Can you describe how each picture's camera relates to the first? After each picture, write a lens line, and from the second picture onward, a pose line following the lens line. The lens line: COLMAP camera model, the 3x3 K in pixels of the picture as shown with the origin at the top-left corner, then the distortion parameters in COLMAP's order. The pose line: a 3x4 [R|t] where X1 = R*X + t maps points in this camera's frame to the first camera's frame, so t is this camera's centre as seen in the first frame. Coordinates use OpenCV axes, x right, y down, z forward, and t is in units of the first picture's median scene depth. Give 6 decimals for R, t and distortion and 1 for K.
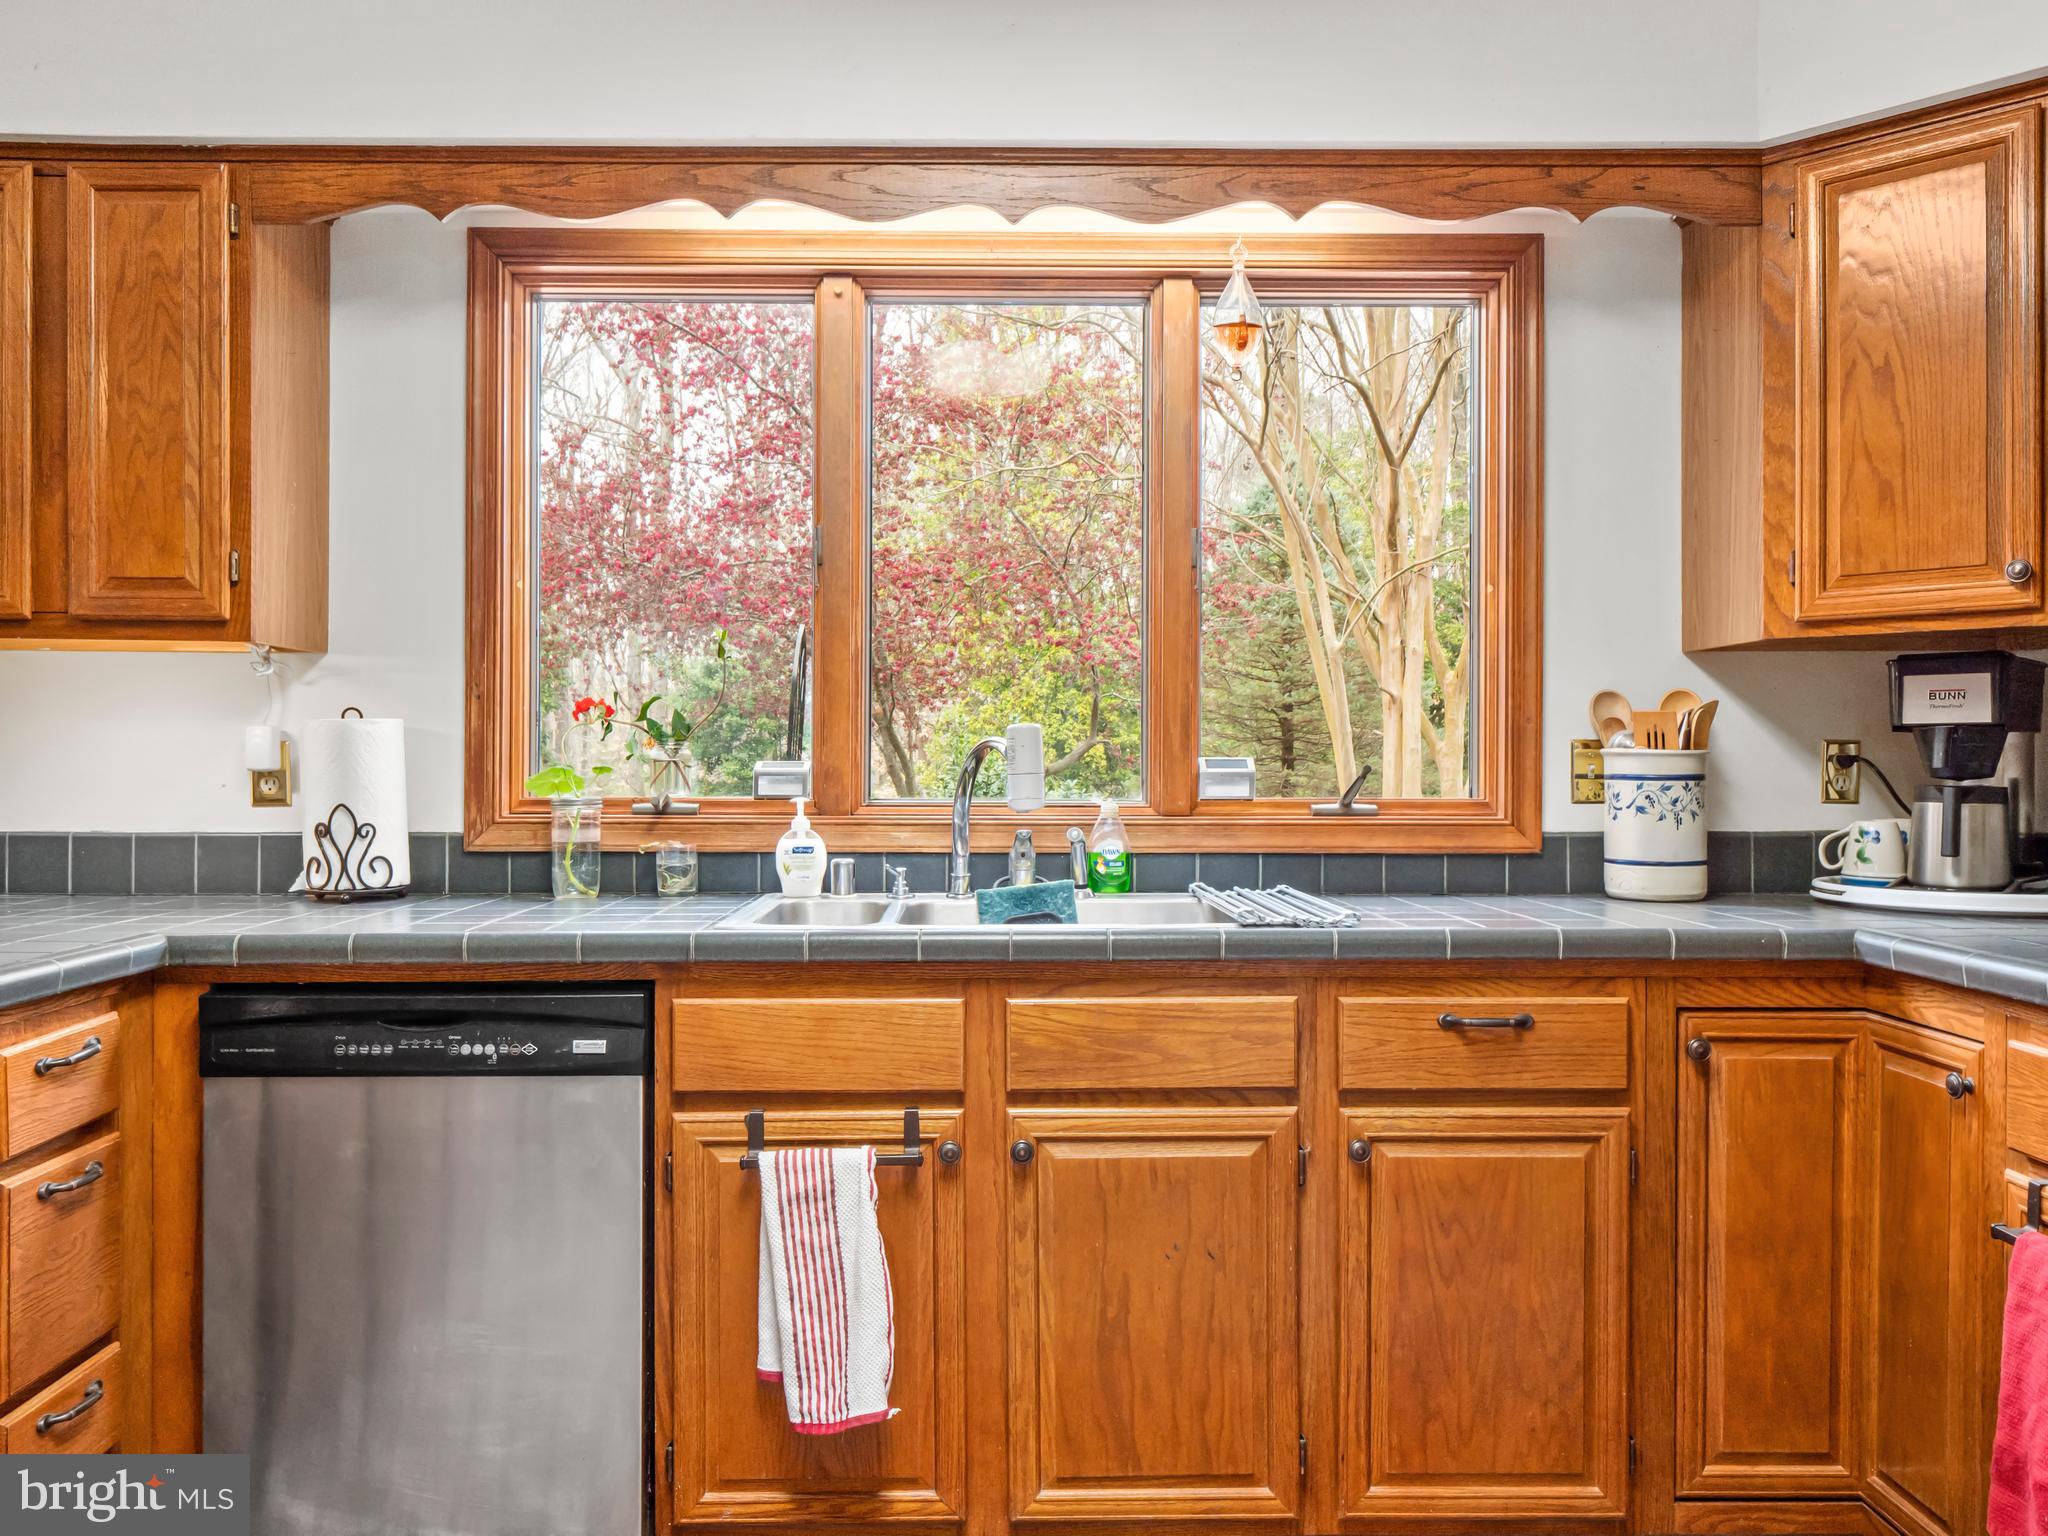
lens RADIAL K [[1594.0, 0, 995.1], [0, 1594.0, 775.6], [0, 0, 1]] dist [0.014044, -0.001335]
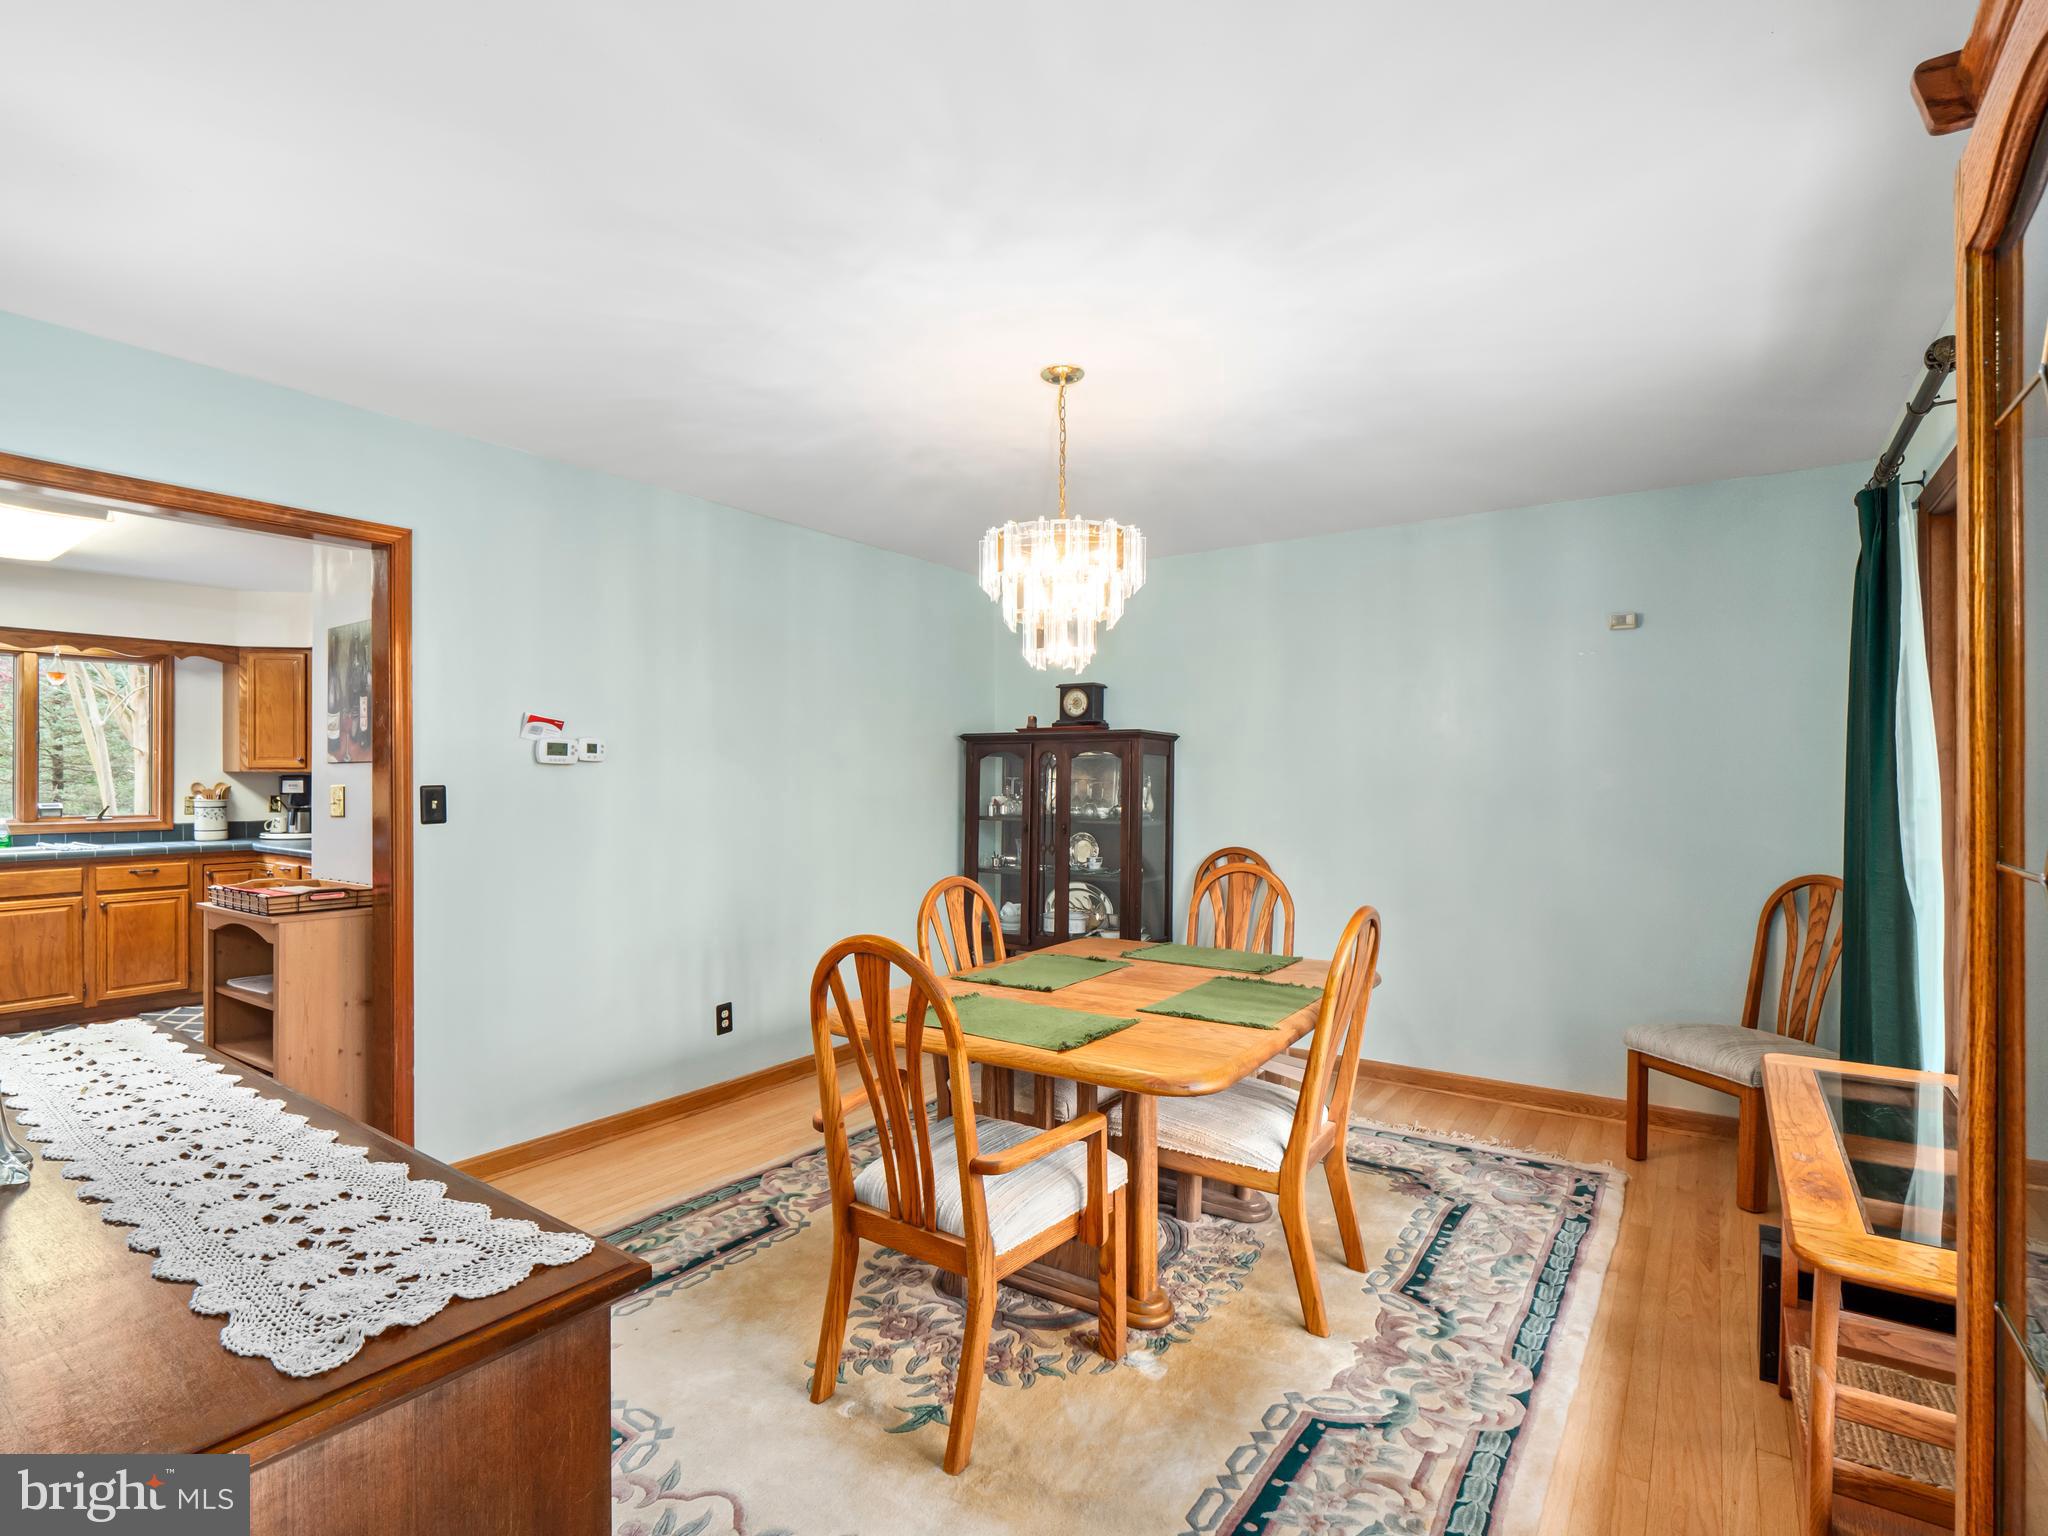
lens RADIAL K [[1012.2, 0, 1019.2], [0, 1012.2, 776.8], [0, 0, 1]] dist [-0.004178, -0.000442]
pose [[0.583972, -0.001720, 0.811772, -0.442548], [0.007208, 0.999969, -0.003066, -0.055949], [-0.811742, 0.007642, 0.583966, -2.152131]]
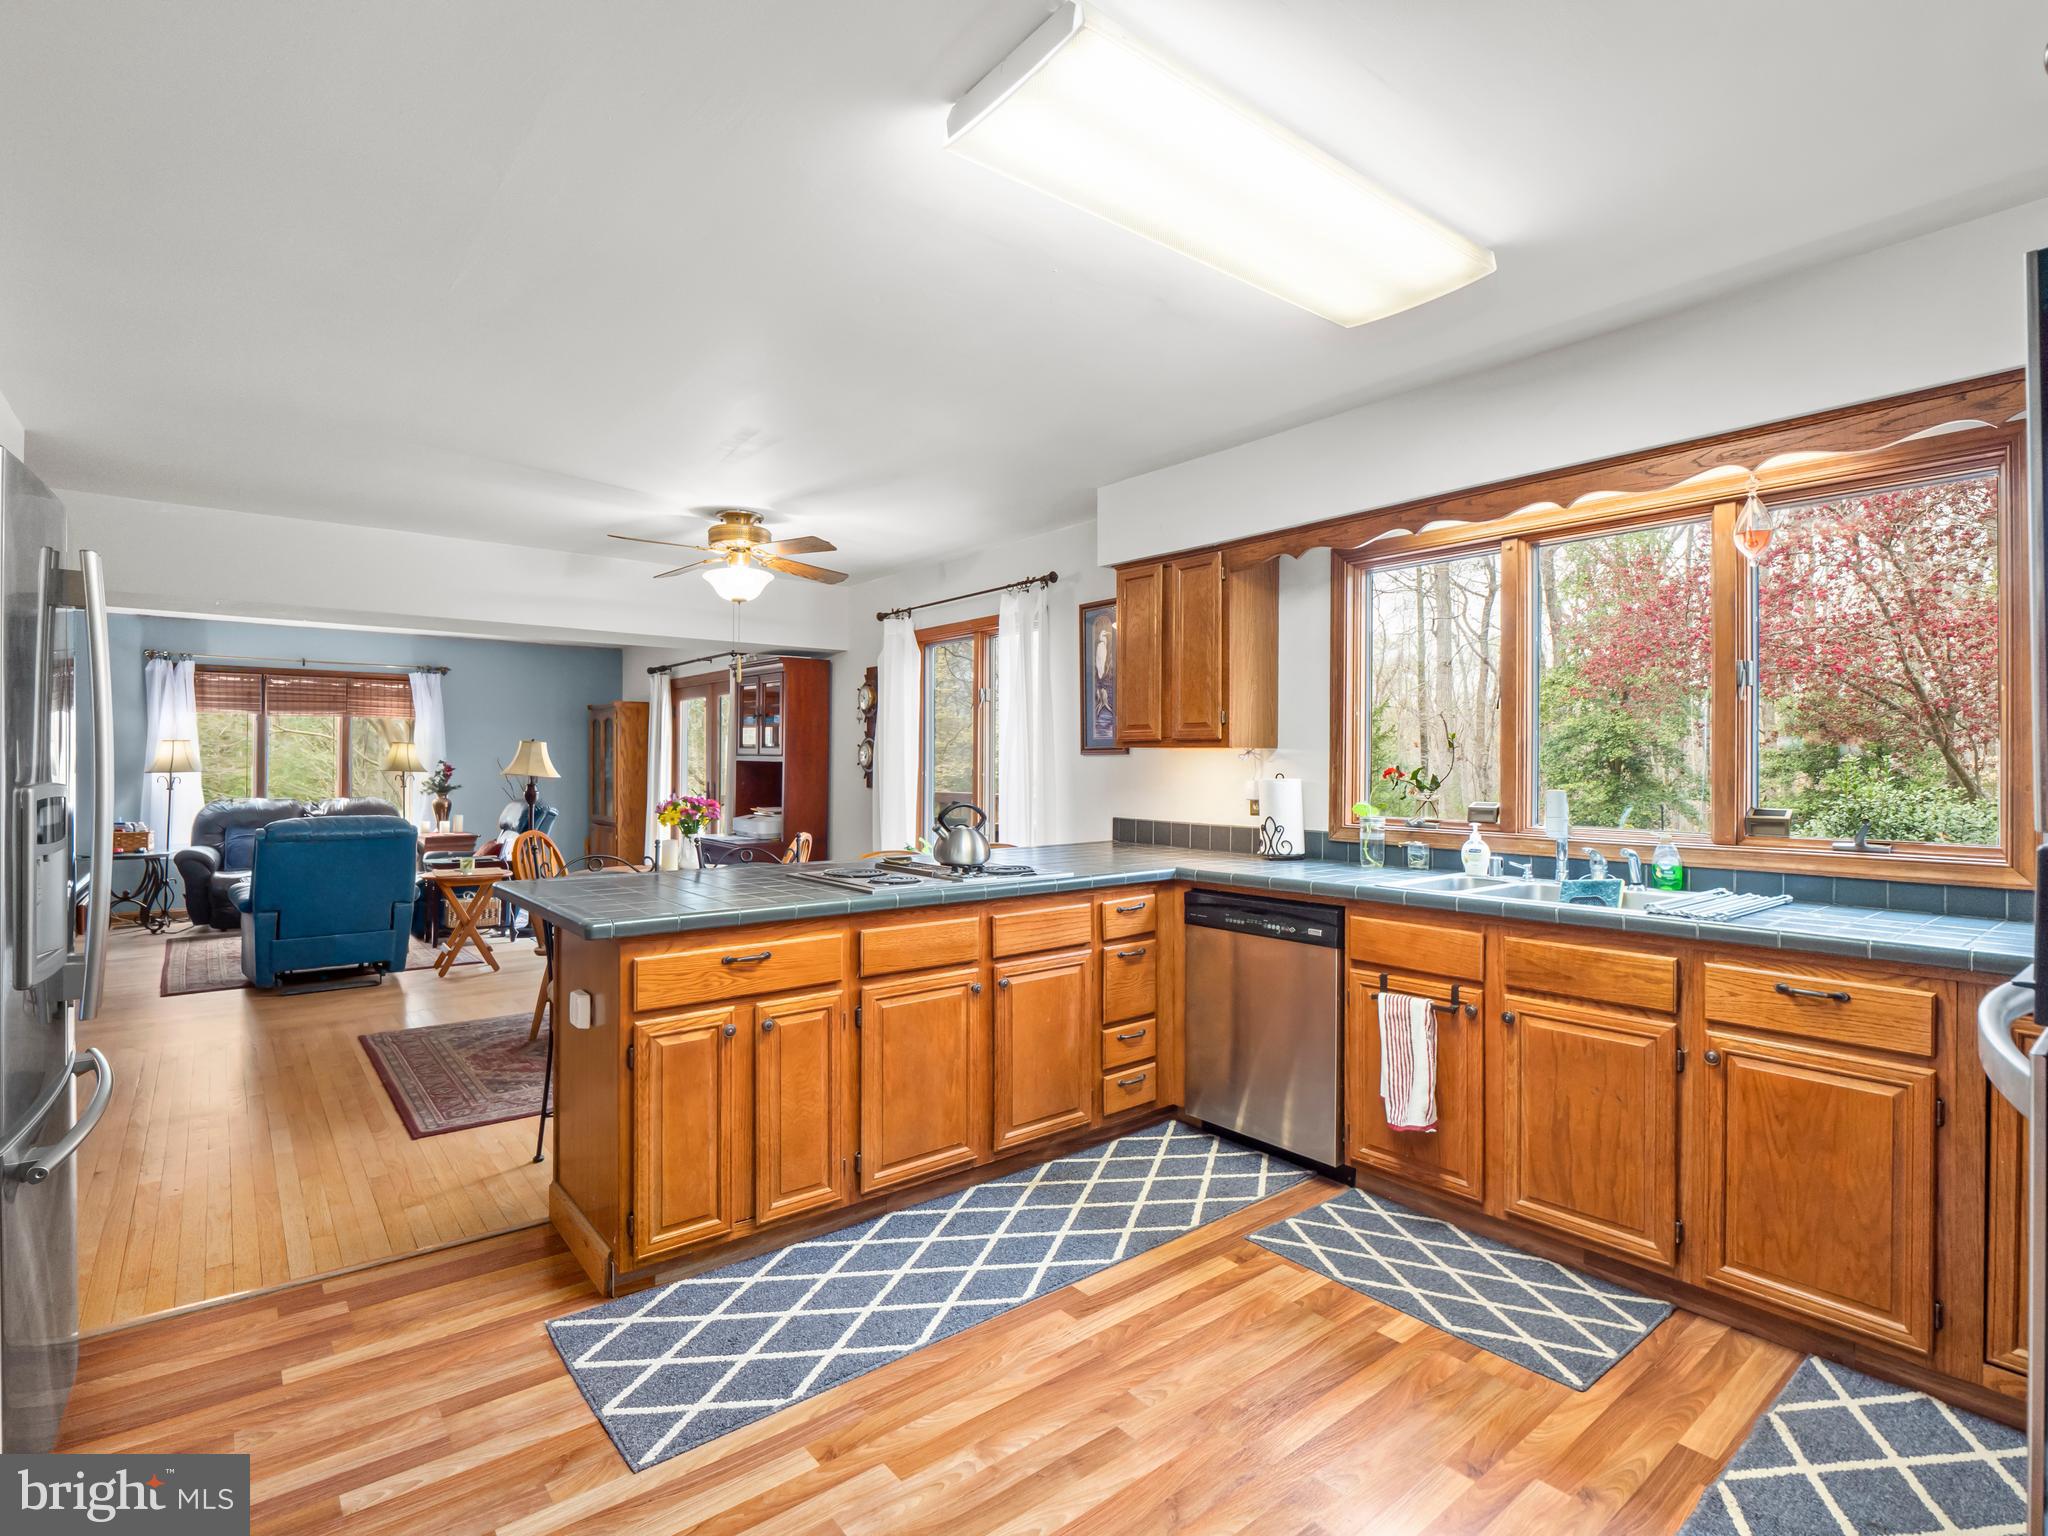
lens RADIAL K [[1000.8, 0, 1004.2], [0, 1000.8, 765.5], [0, 0, 1]] dist [-0.007728, -0.000690]
pose [[0.609626, 0.000512, -0.792689, 0.558406], [-0.009596, 0.999931, -0.006734, -0.047672], [0.792631, 0.011712, 0.609589, -0.192165]]
